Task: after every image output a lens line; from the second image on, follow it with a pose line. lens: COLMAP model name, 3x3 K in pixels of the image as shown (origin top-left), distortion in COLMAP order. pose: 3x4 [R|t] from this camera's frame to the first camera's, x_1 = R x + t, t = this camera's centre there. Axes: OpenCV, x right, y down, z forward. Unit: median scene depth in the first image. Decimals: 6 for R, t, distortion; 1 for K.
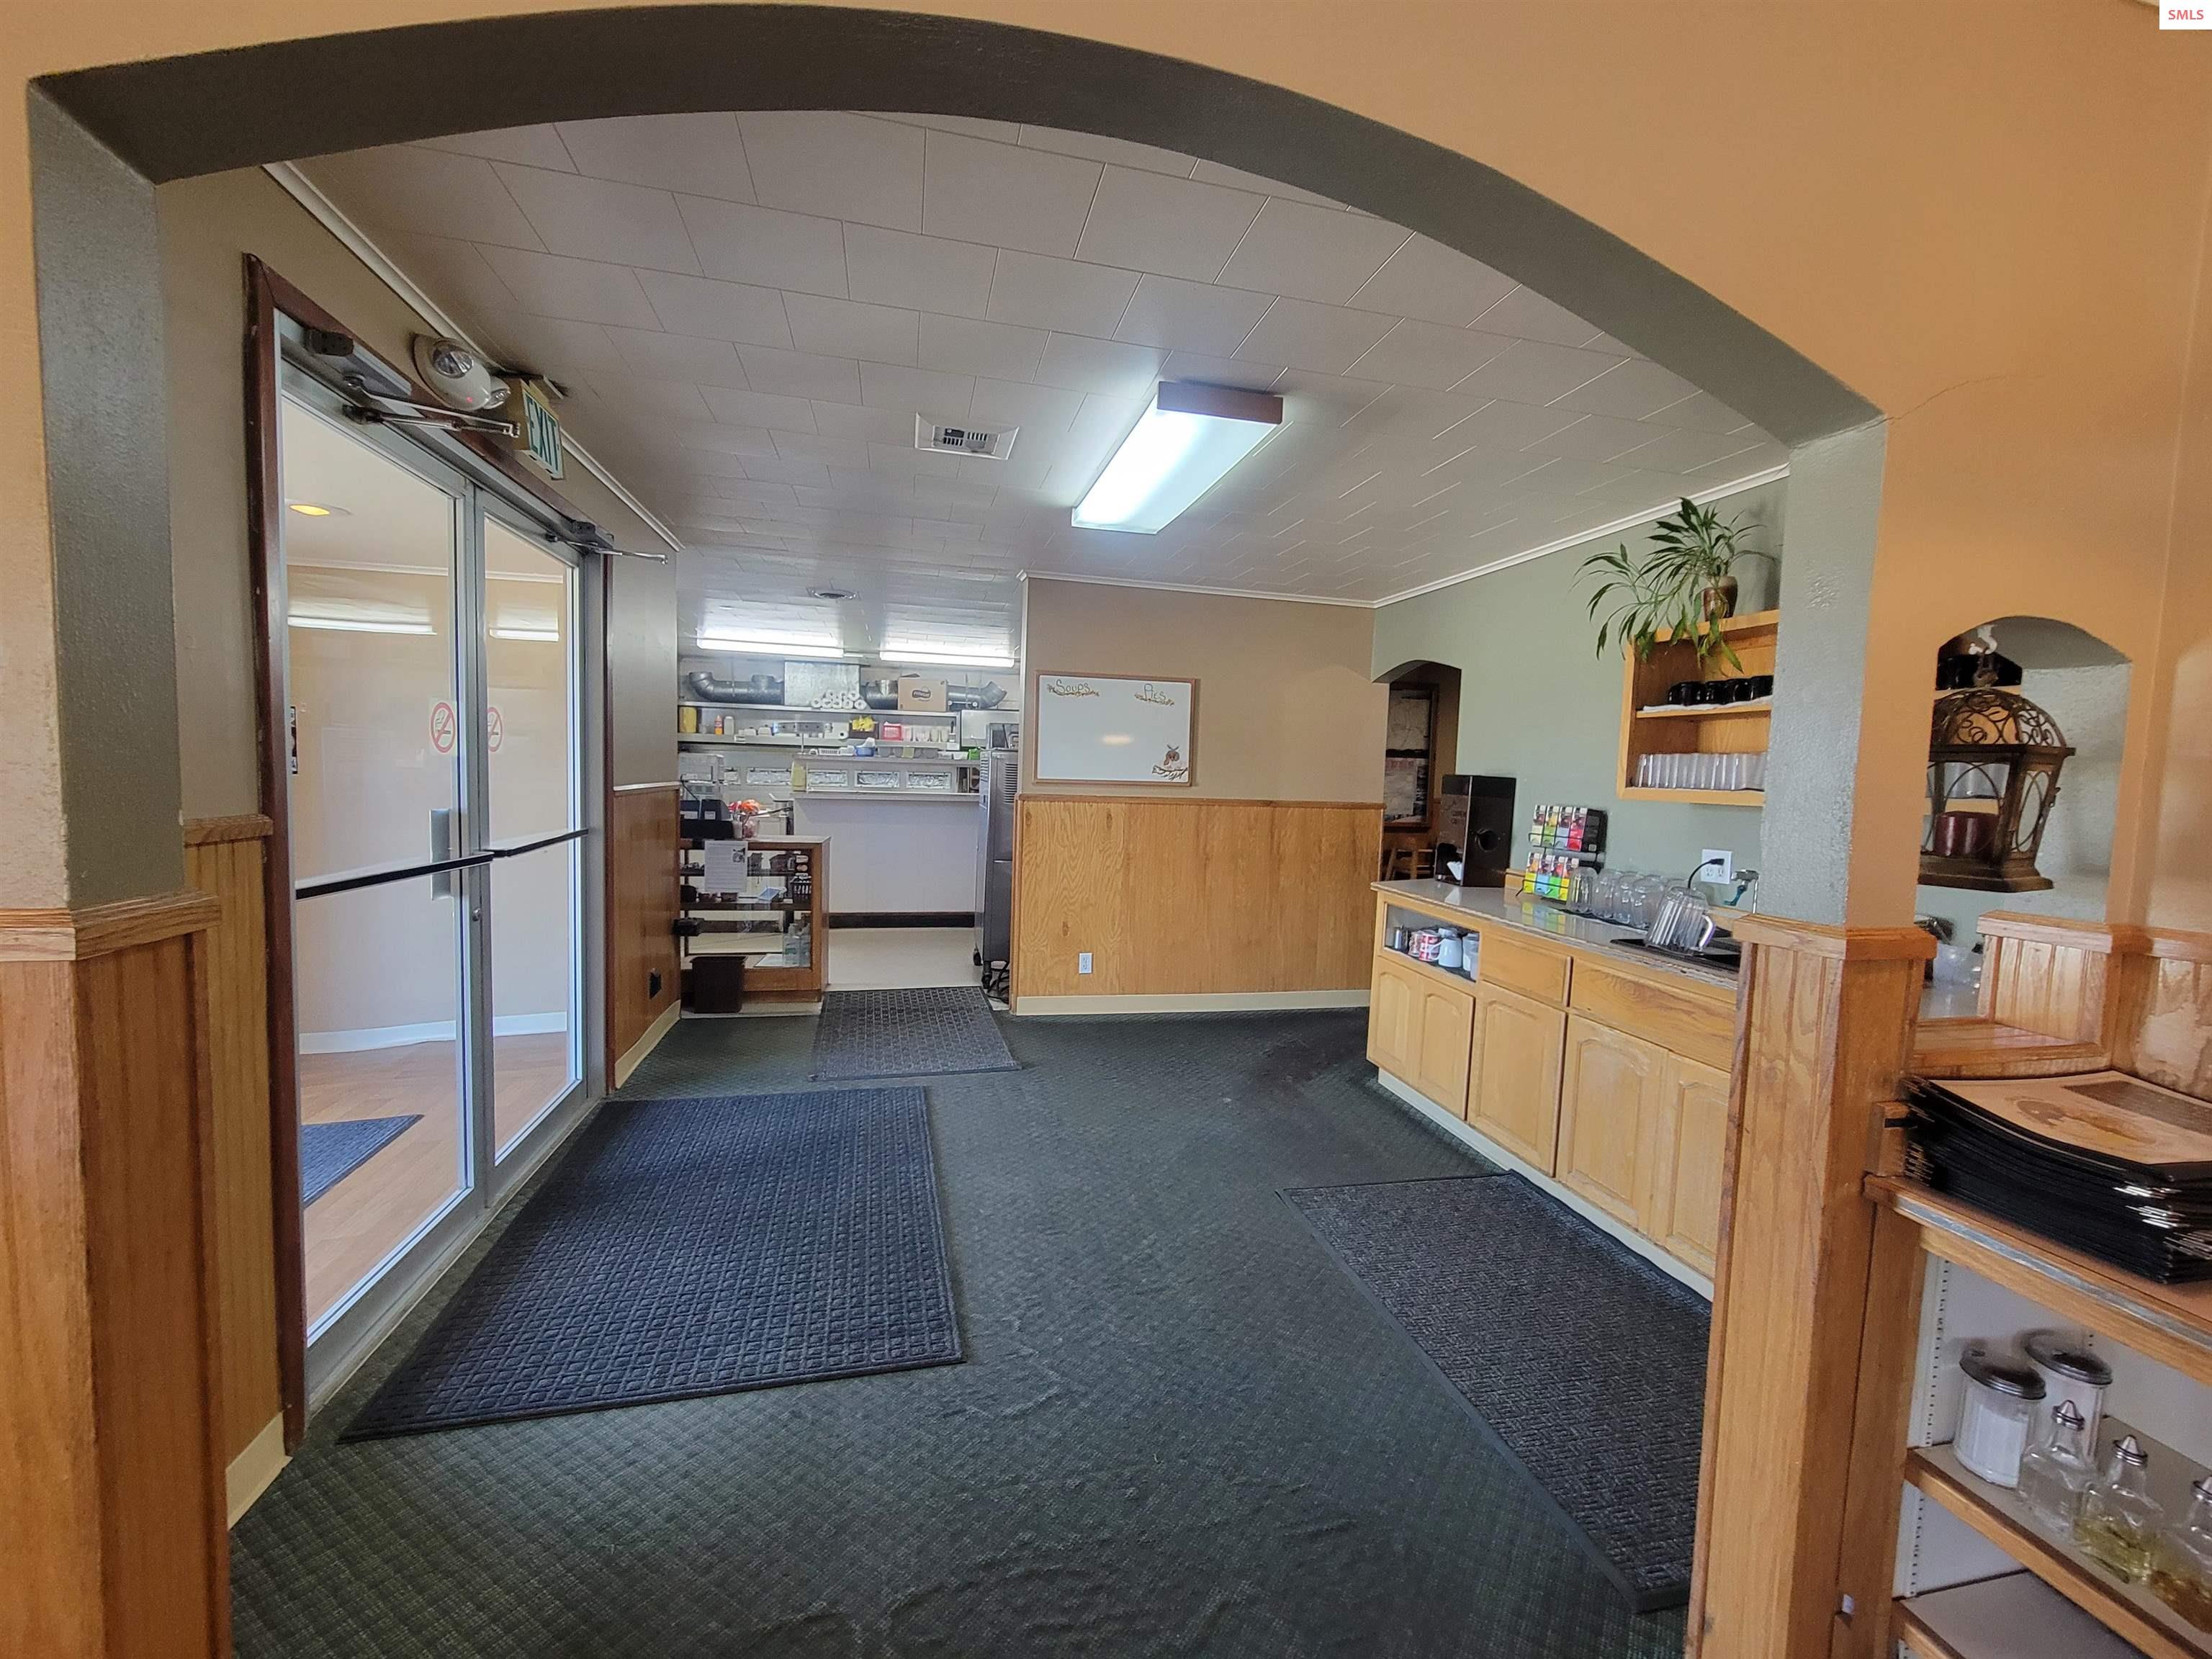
lens RADIAL K [[907.6, 0, 1105.6], [0, 907.6, 834.6], [0, 0, 1]] dist [-0.002664, 0.001463]
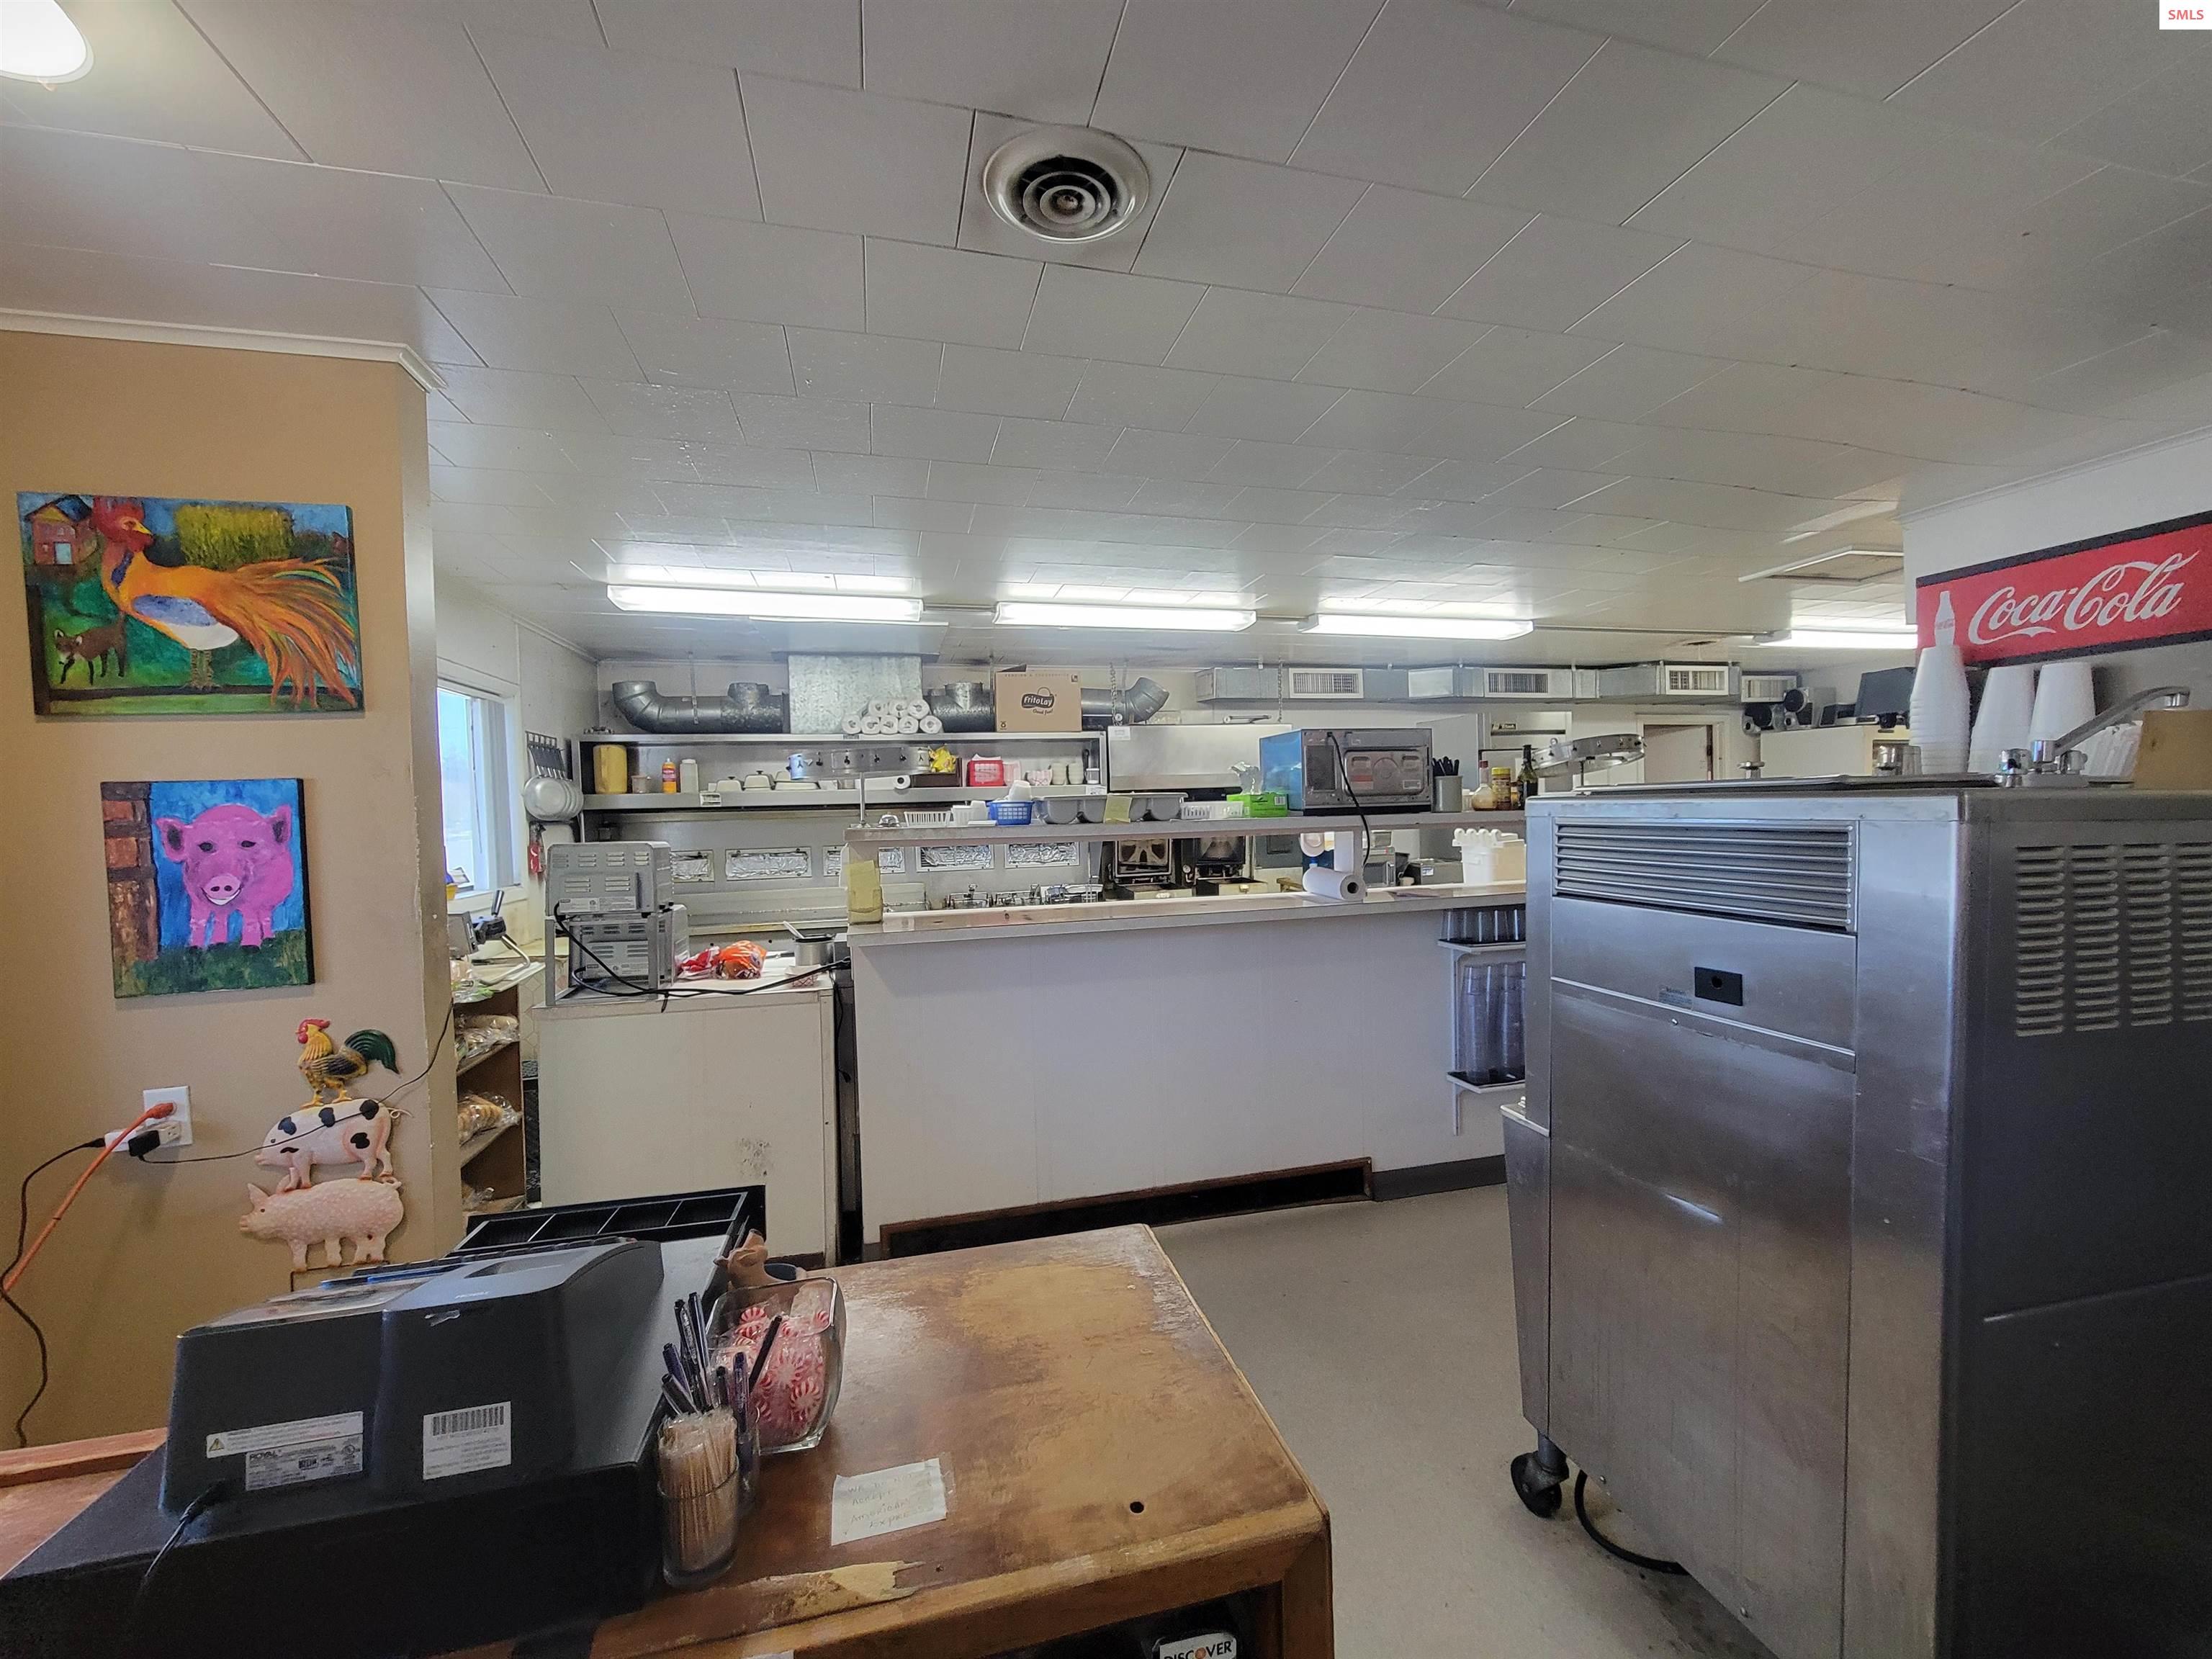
lens RADIAL K [[907.6, 0, 1106.8], [0, 907.6, 830.8], [0, 0, 1]] dist [-0.002664, 0.001463]
pose [[0.998033, -0.054303, 0.031330, -0.182192], [0.055703, 0.997401, -0.045696, -0.048058], [-0.028767, 0.047351, 0.998464, 0.446190]]
